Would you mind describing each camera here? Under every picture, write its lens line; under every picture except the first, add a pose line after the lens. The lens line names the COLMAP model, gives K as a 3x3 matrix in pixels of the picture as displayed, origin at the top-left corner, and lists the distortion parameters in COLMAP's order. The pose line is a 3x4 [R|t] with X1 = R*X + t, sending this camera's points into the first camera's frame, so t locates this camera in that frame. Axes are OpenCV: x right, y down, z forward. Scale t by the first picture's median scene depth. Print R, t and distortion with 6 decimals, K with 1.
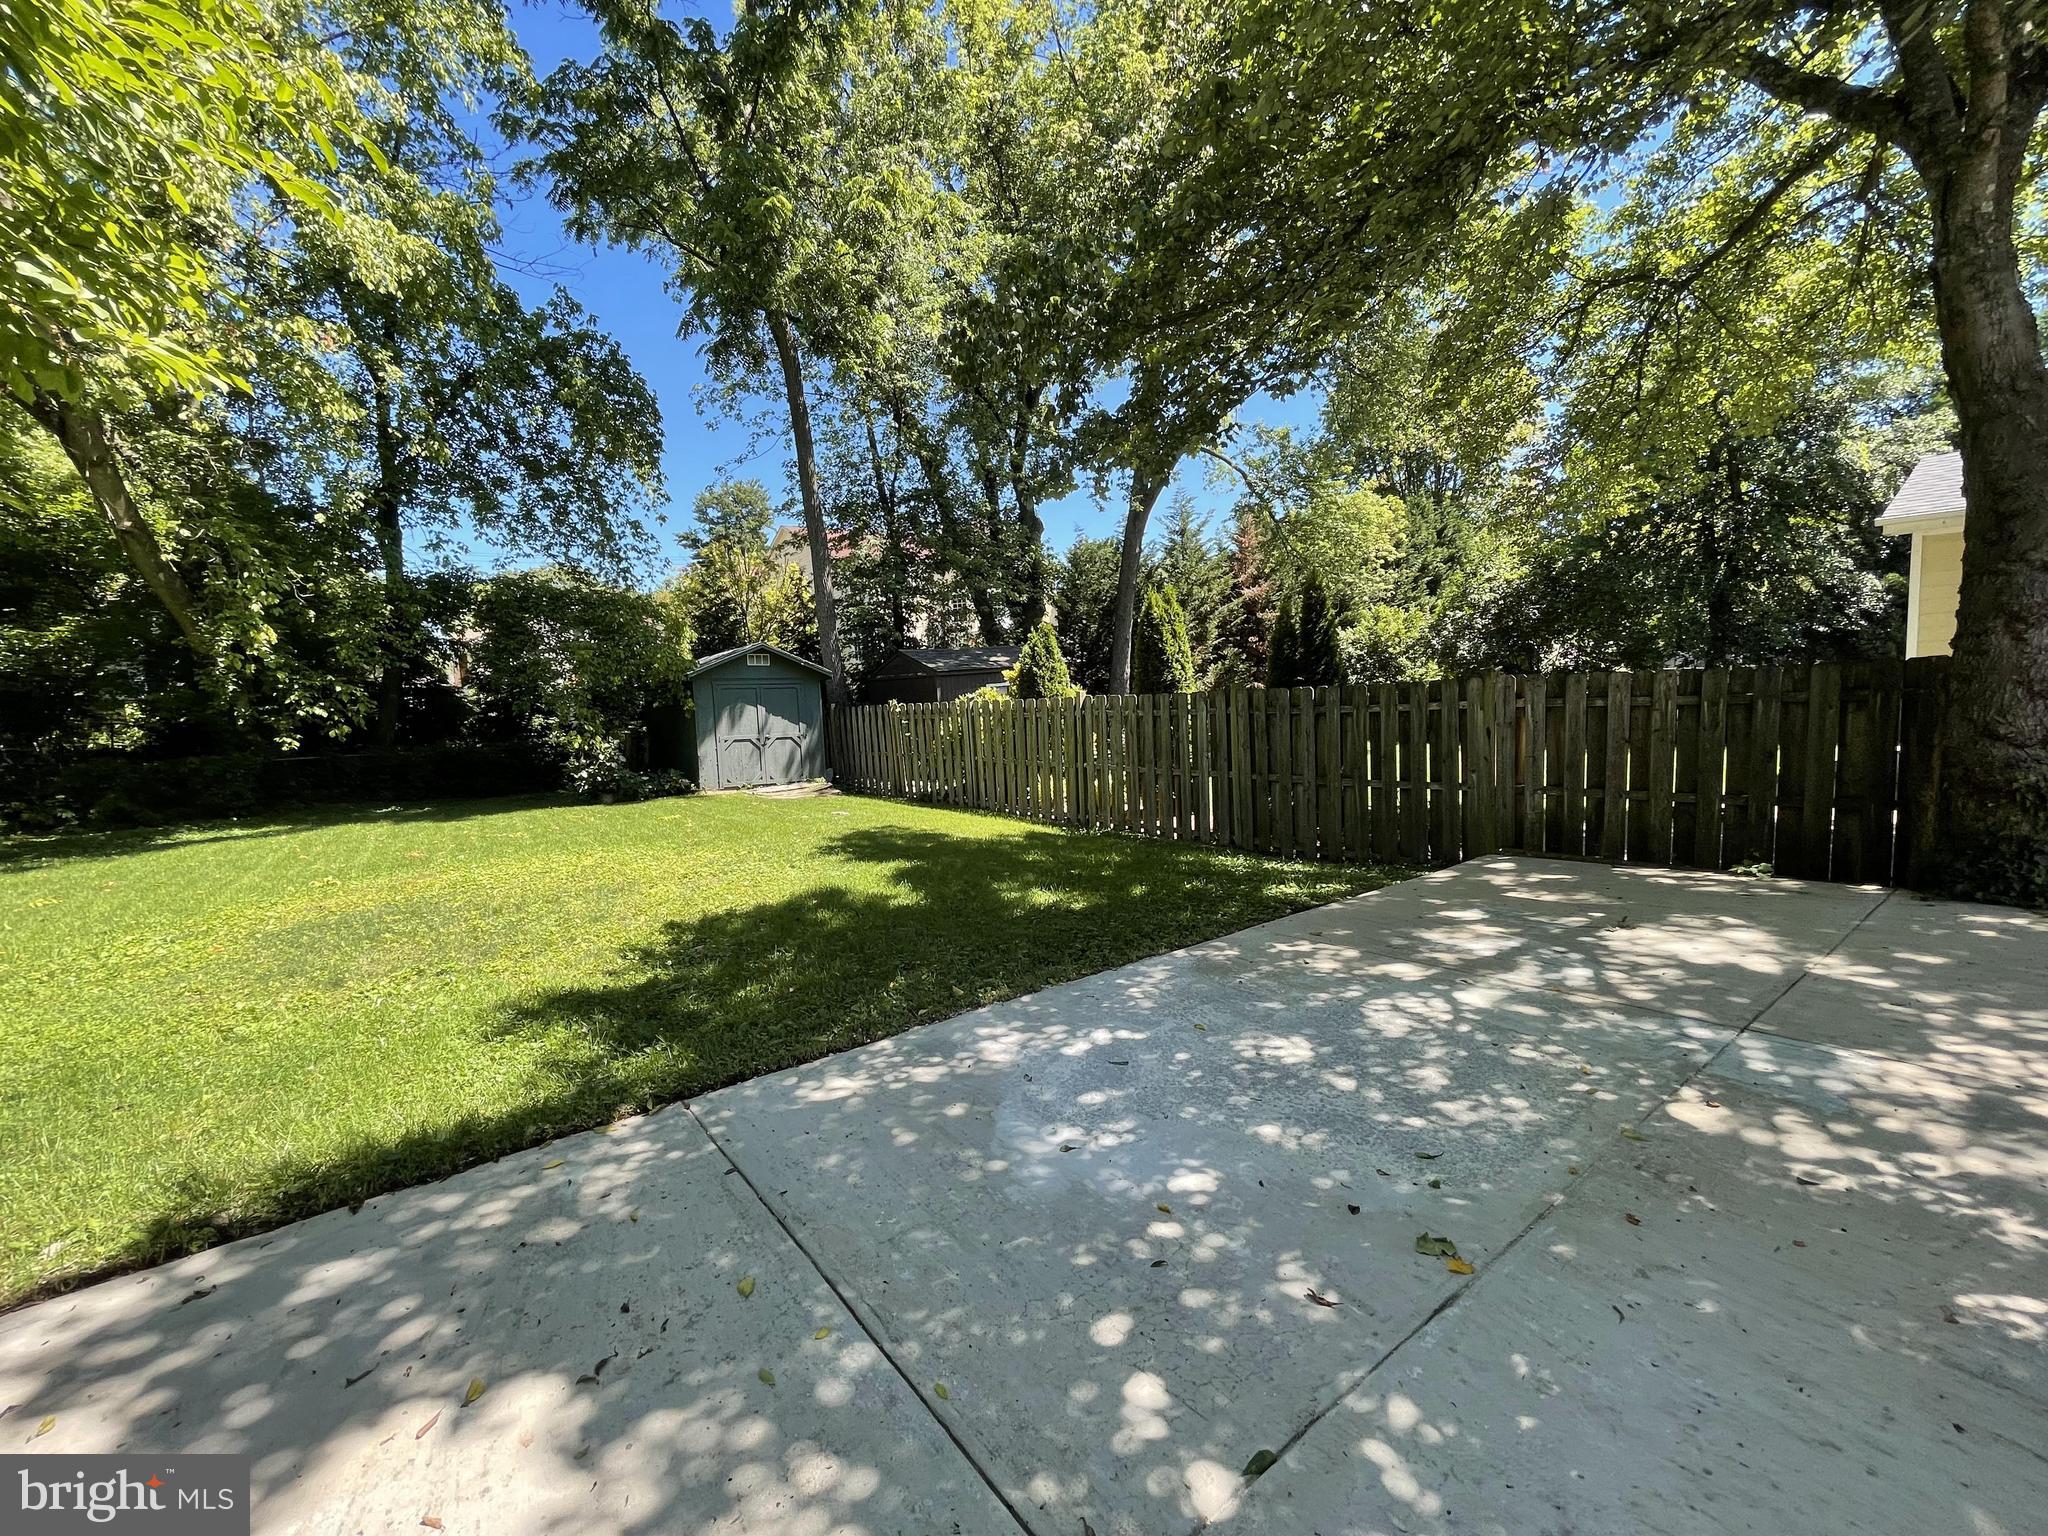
lens RADIAL K [[830.6, 0, 1000.3], [0, 830.6, 773.5], [0, 0, 1]] dist [-0.002053, 0.000598]
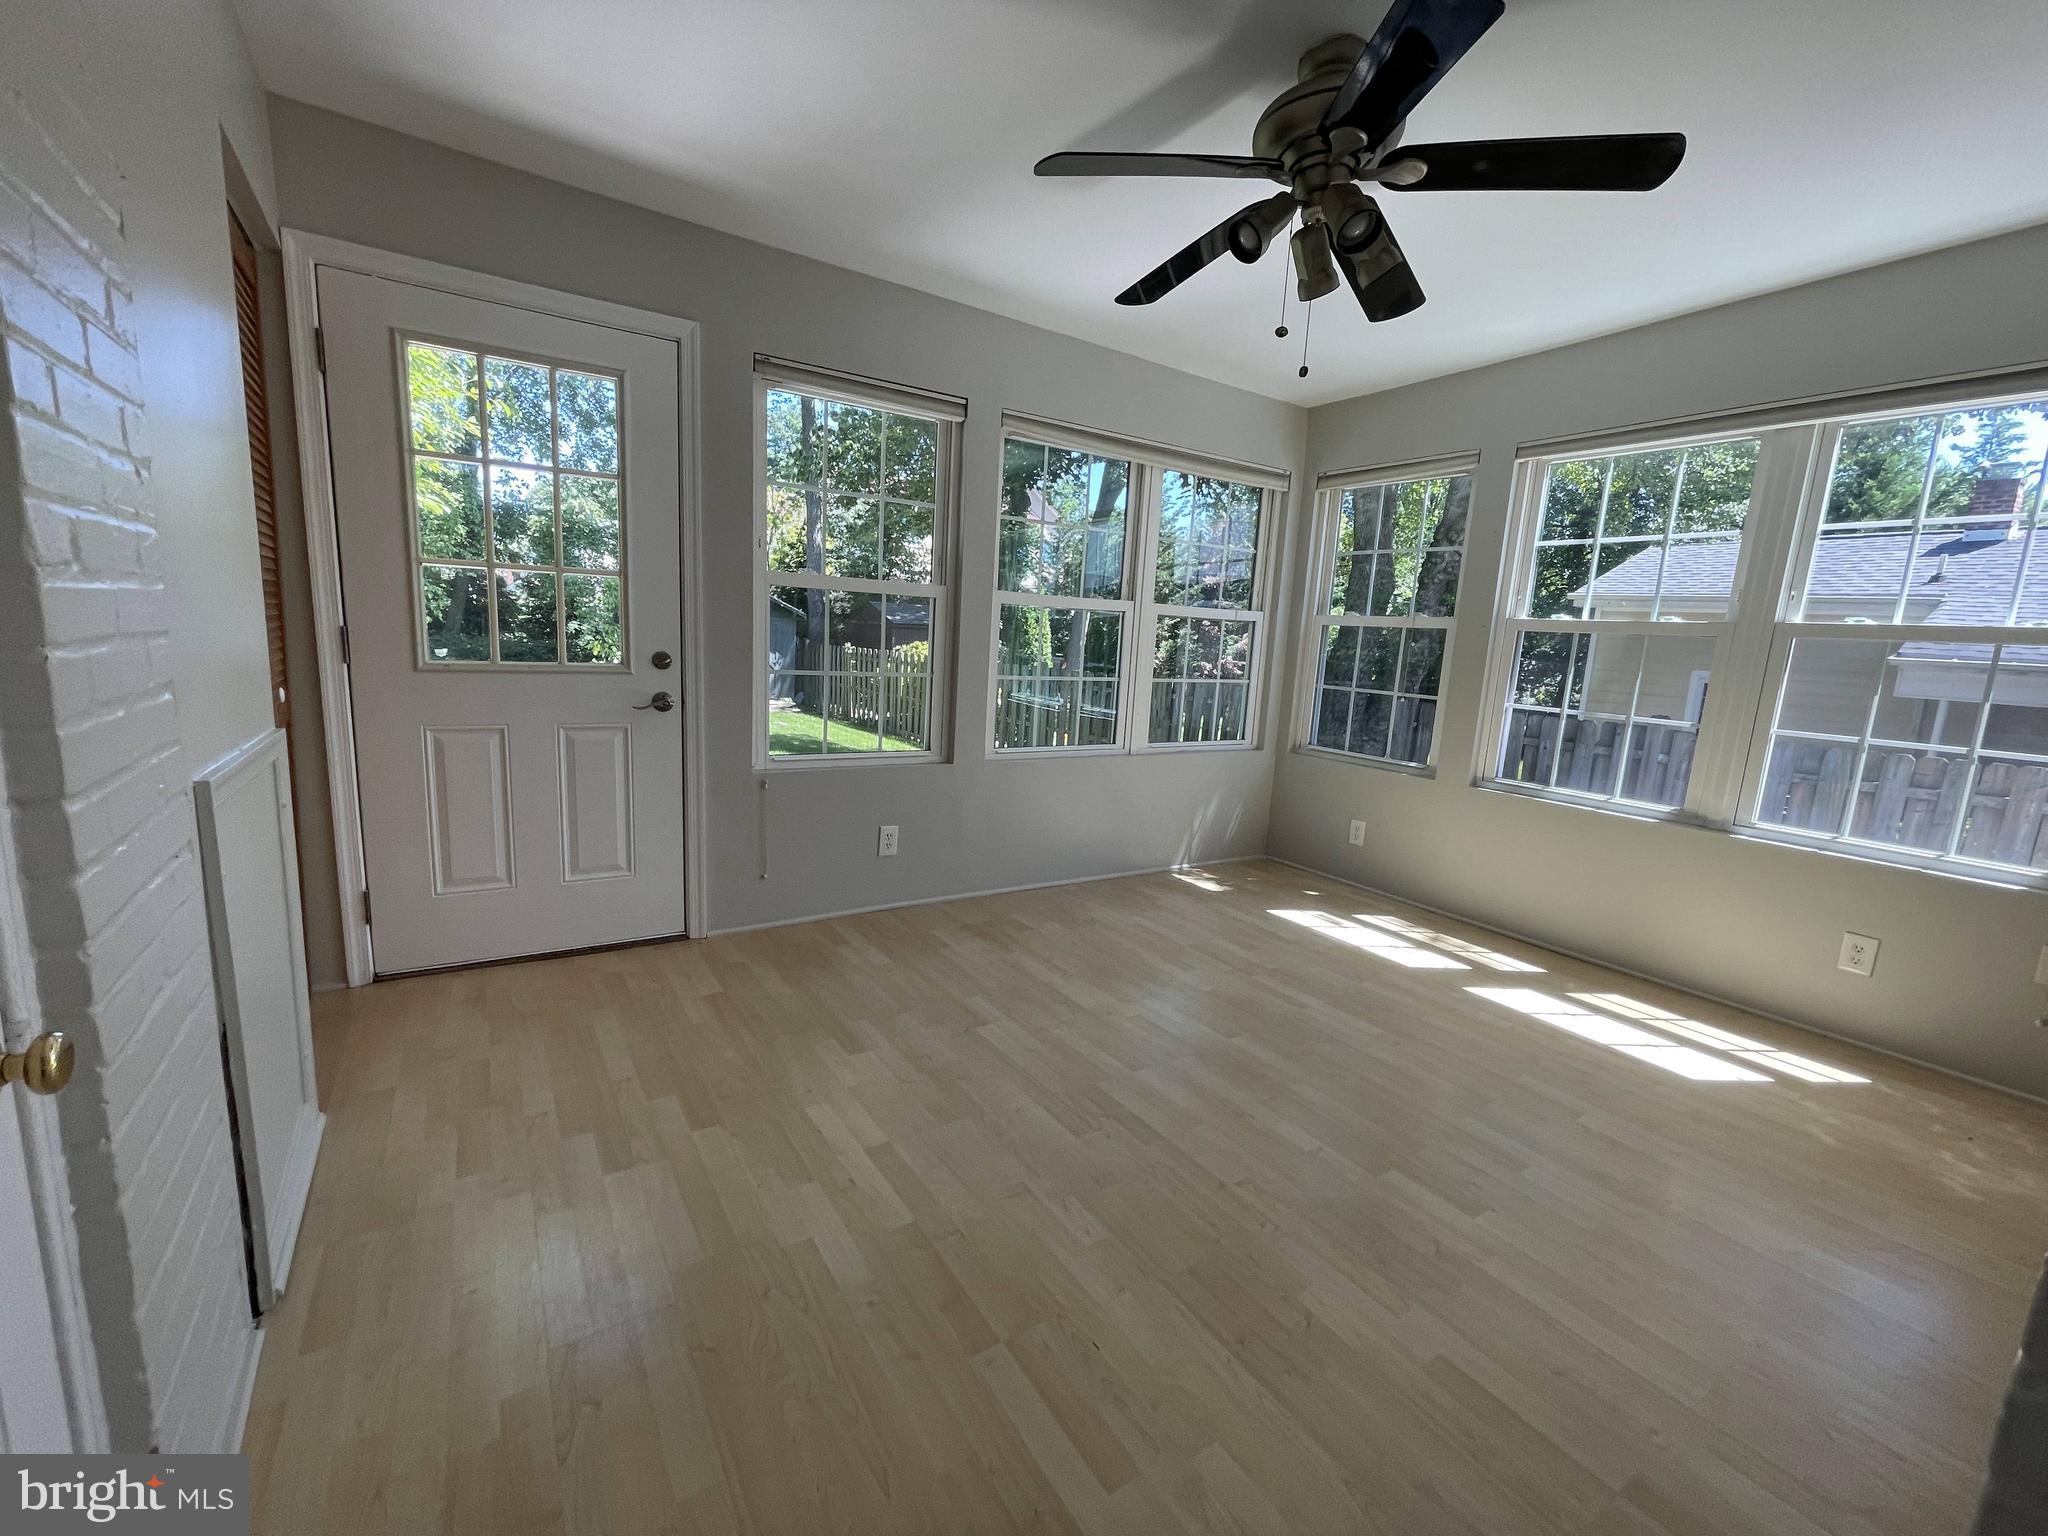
lens RADIAL K [[830.6, 0, 1008.2], [0, 830.6, 768.6], [0, 0, 1]] dist [-0.002053, 0.000598]
pose [[0.992404, 0.120105, -0.026636, 0.163419], [-0.118289, 0.991066, 0.061616, -0.005741], [0.033799, -0.057997, 0.997744, -0.253338]]
